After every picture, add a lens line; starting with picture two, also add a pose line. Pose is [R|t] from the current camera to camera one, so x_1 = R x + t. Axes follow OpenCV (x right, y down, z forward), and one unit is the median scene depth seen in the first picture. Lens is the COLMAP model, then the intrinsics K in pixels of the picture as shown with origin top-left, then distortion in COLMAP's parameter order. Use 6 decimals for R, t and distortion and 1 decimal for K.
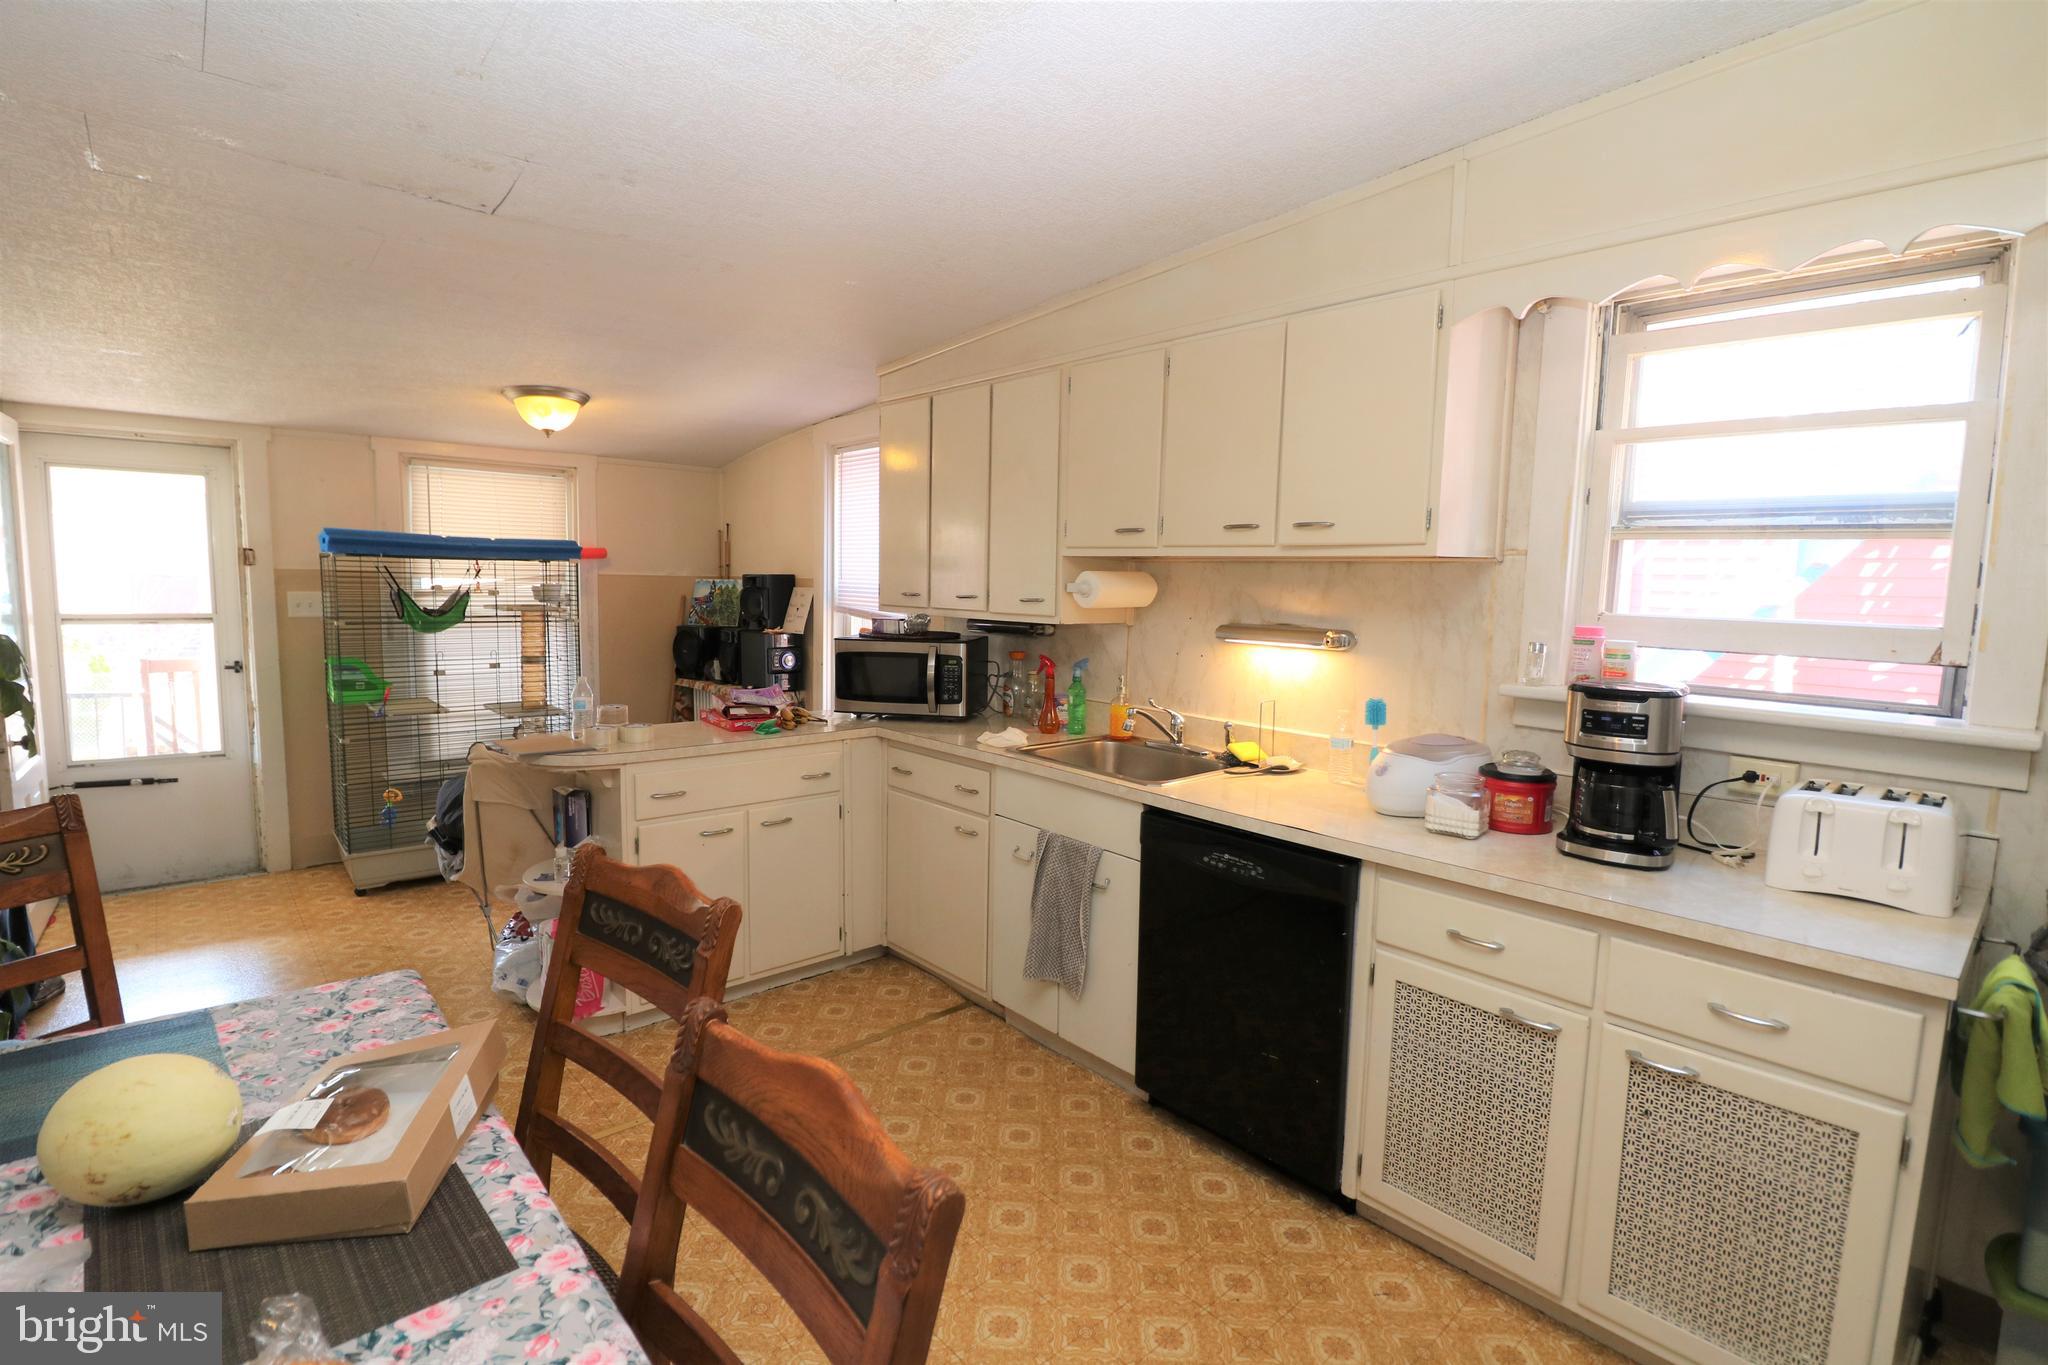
lens RADIAL K [[922.6, 0, 997.1], [0, 922.6, 666.7], [0, 0, 1]] dist [-0.003629, -0.007598]
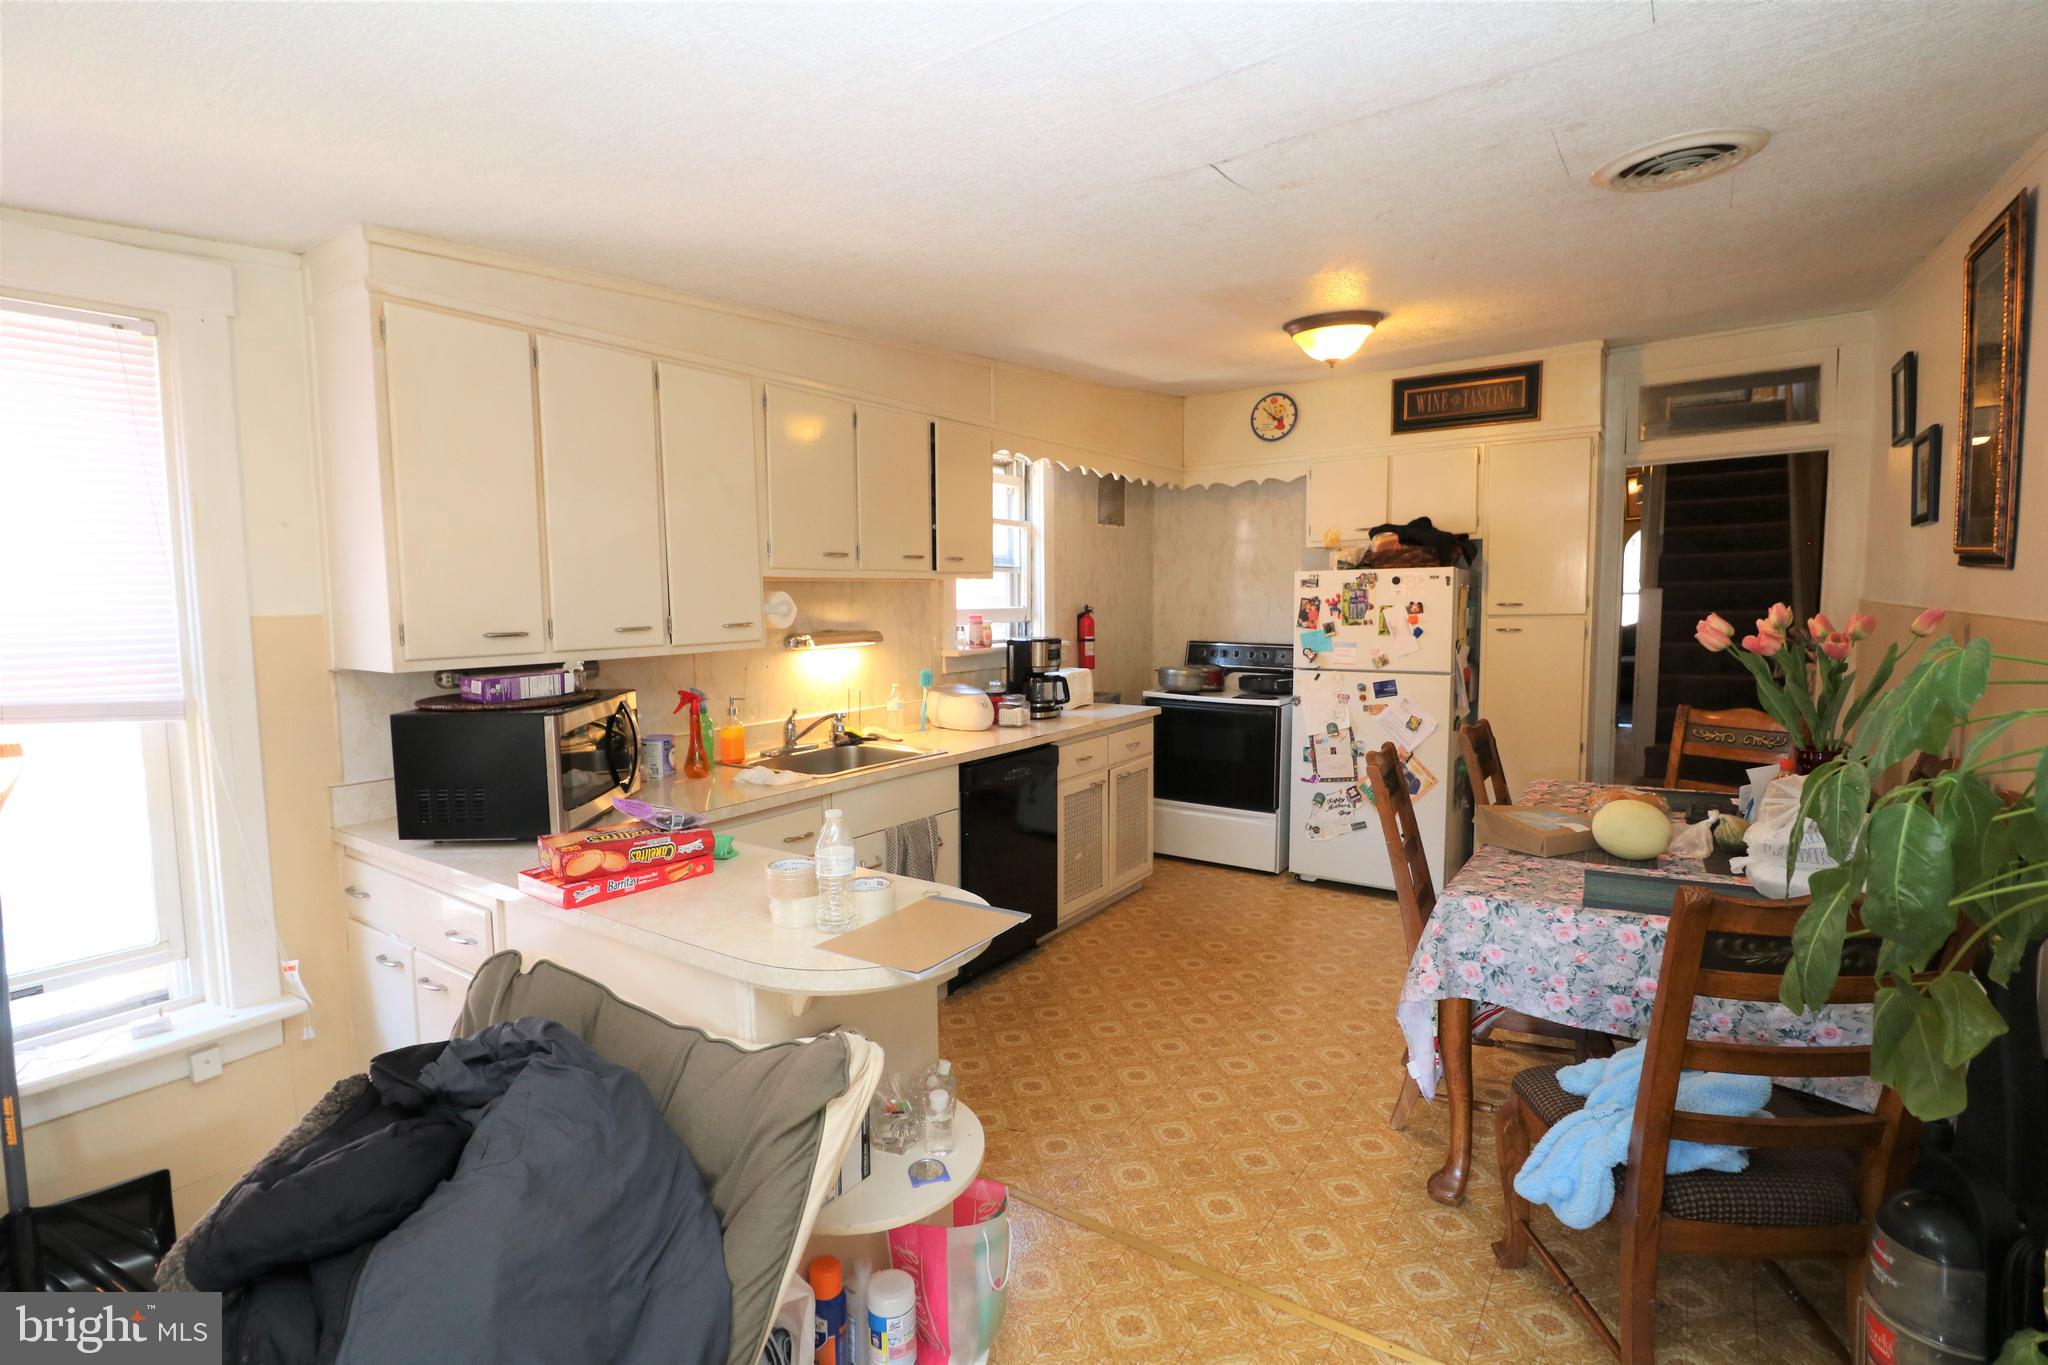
lens RADIAL K [[922.6, 0, 997.1], [0, 922.6, 666.7], [0, 0, 1]] dist [-0.003629, -0.007598]
pose [[-0.196360, -0.094236, 0.975993, -1.084393], [0.104394, 0.987704, 0.116370, -0.133439], [-0.974959, 0.124739, -0.184108, 1.117319]]
